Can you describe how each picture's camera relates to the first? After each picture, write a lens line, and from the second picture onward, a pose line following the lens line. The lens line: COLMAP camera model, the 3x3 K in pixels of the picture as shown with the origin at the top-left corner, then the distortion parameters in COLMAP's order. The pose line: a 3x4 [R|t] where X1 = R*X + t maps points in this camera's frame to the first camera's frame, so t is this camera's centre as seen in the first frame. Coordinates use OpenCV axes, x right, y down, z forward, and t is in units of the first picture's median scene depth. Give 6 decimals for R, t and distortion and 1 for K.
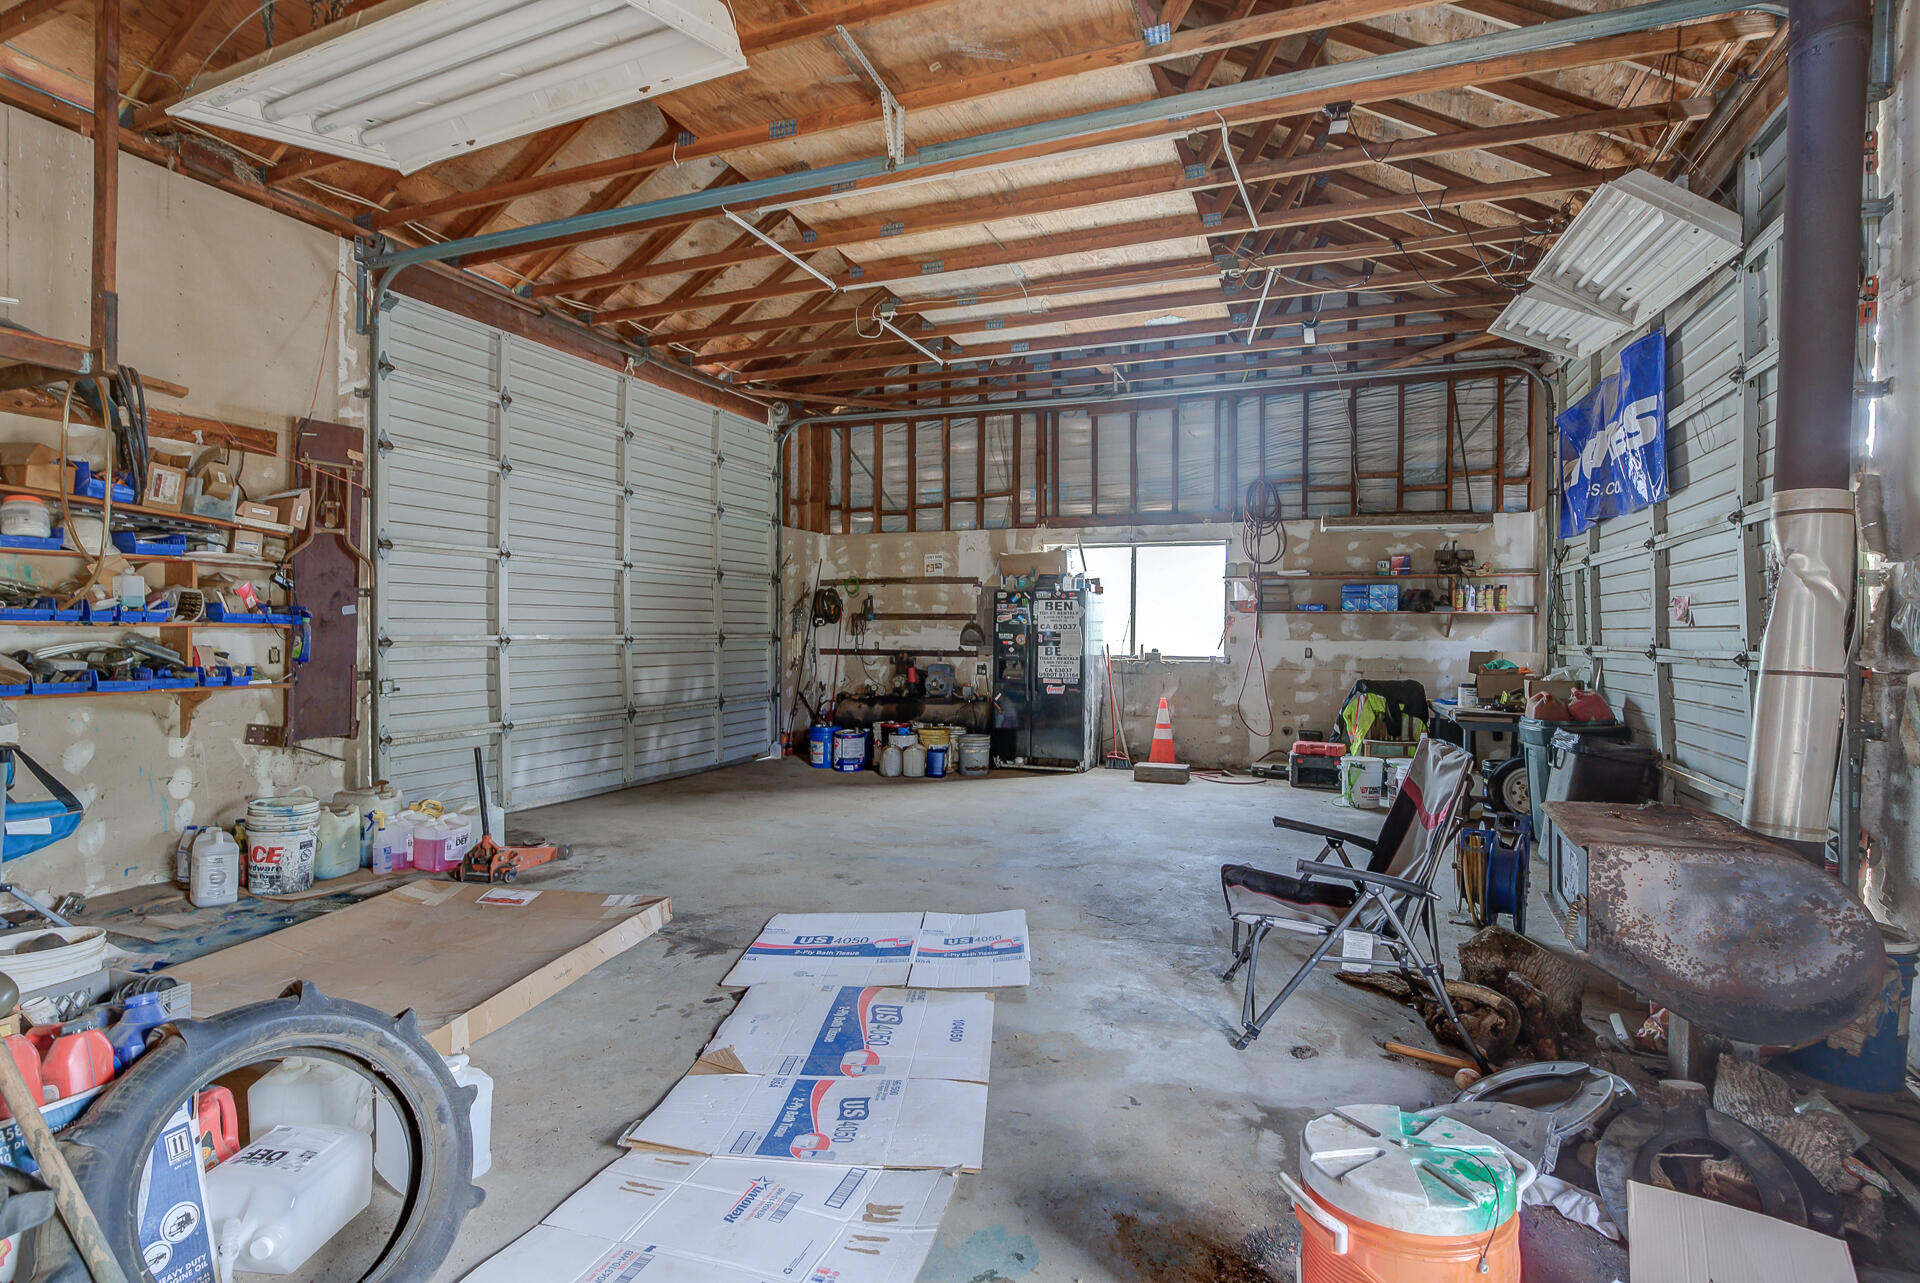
lens RADIAL K [[893.5, 0, 958.3], [0, 893.5, 652.6], [0, 0, 1]] dist [-0.038285, 0.008889]
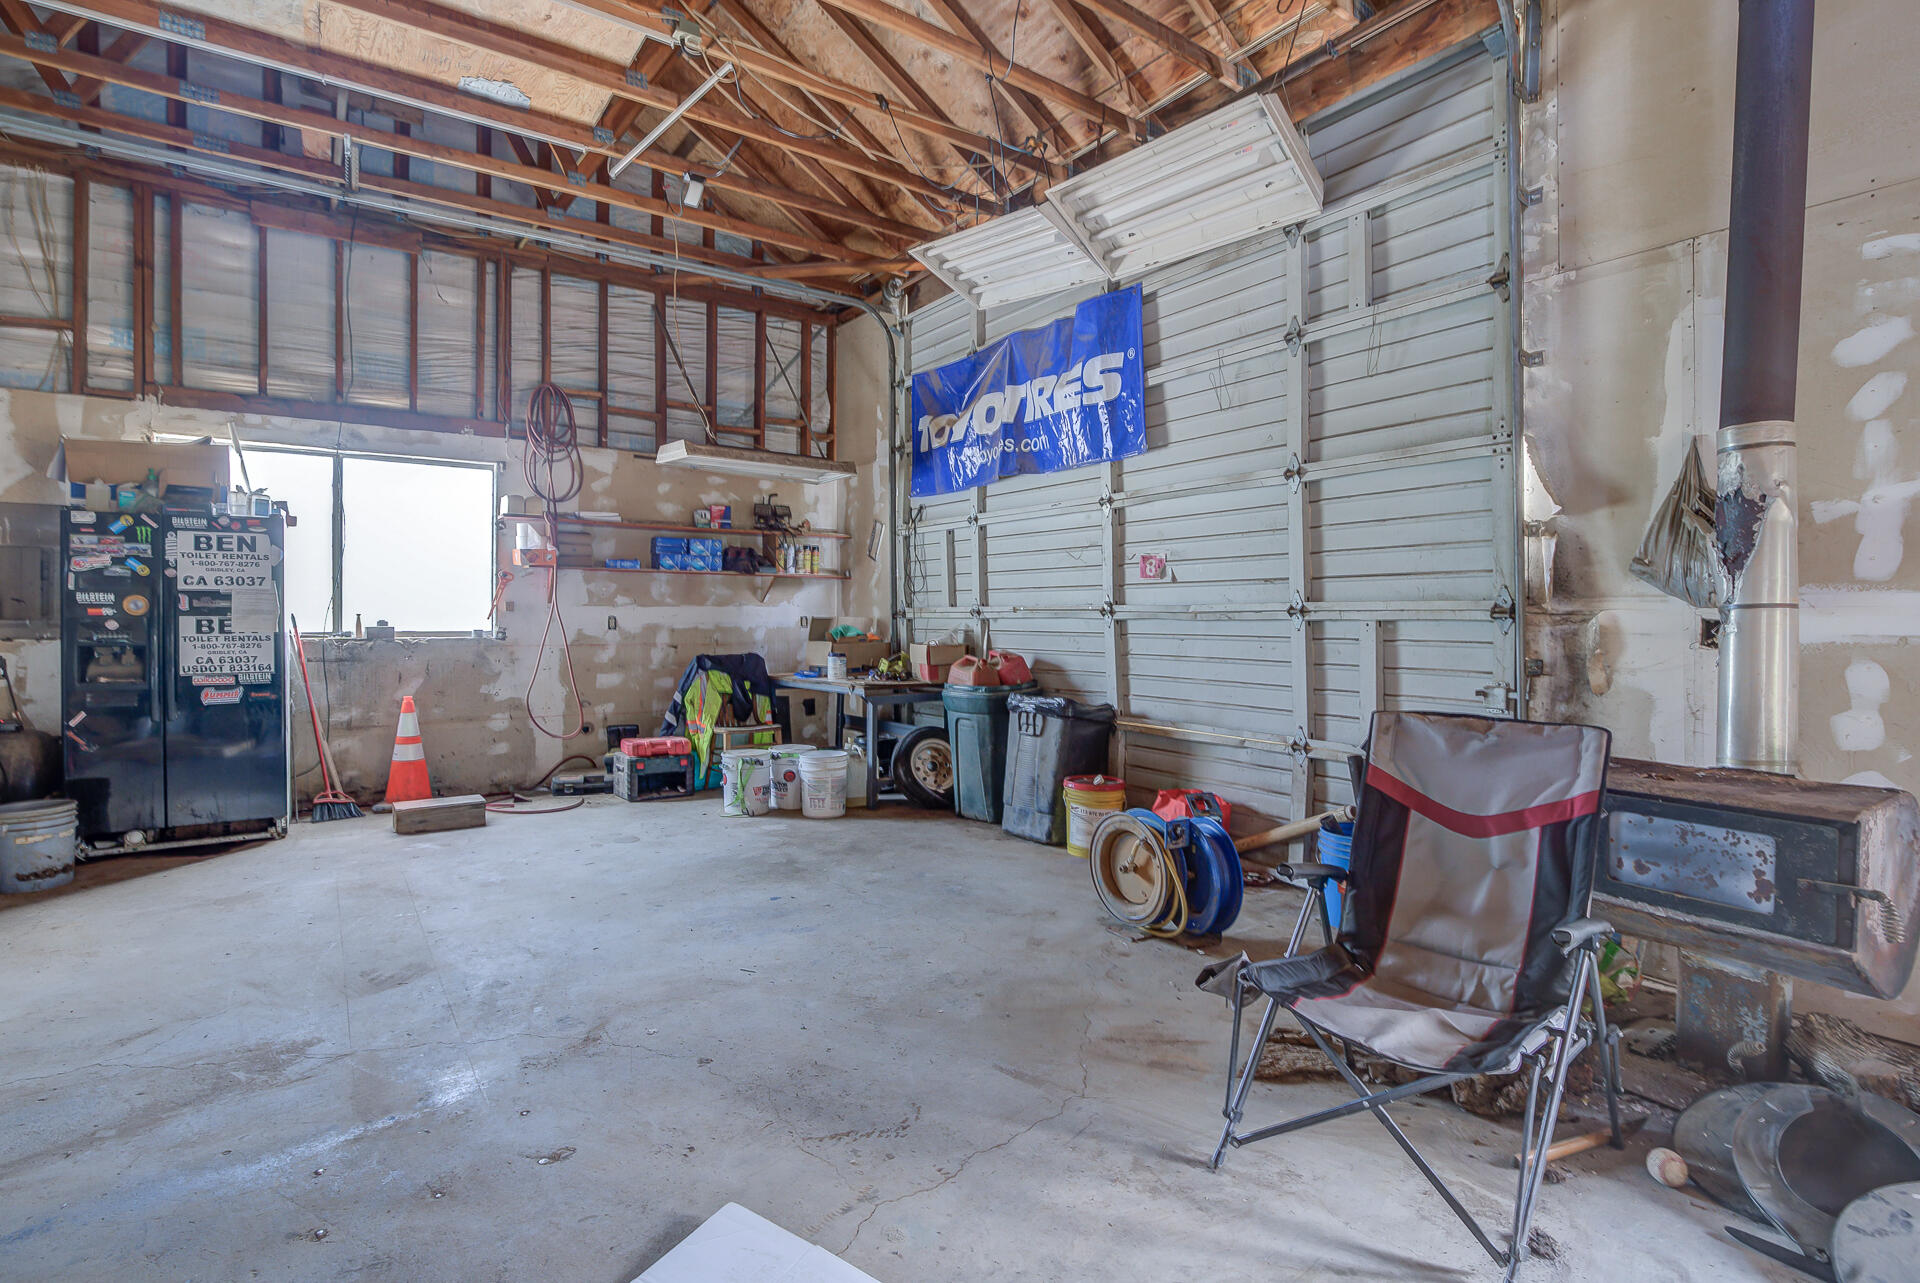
lens RADIAL K [[943.4, 0, 1005.2], [0, 943.4, 626.6], [0, 0, 1]] dist [-0.031801, 0.004683]
pose [[0.550045, -0.017949, 0.834942, -0.098578], [0.021403, 0.999744, 0.007391, 0.004801], [-0.834861, 0.013805, 0.550288, 0.282352]]
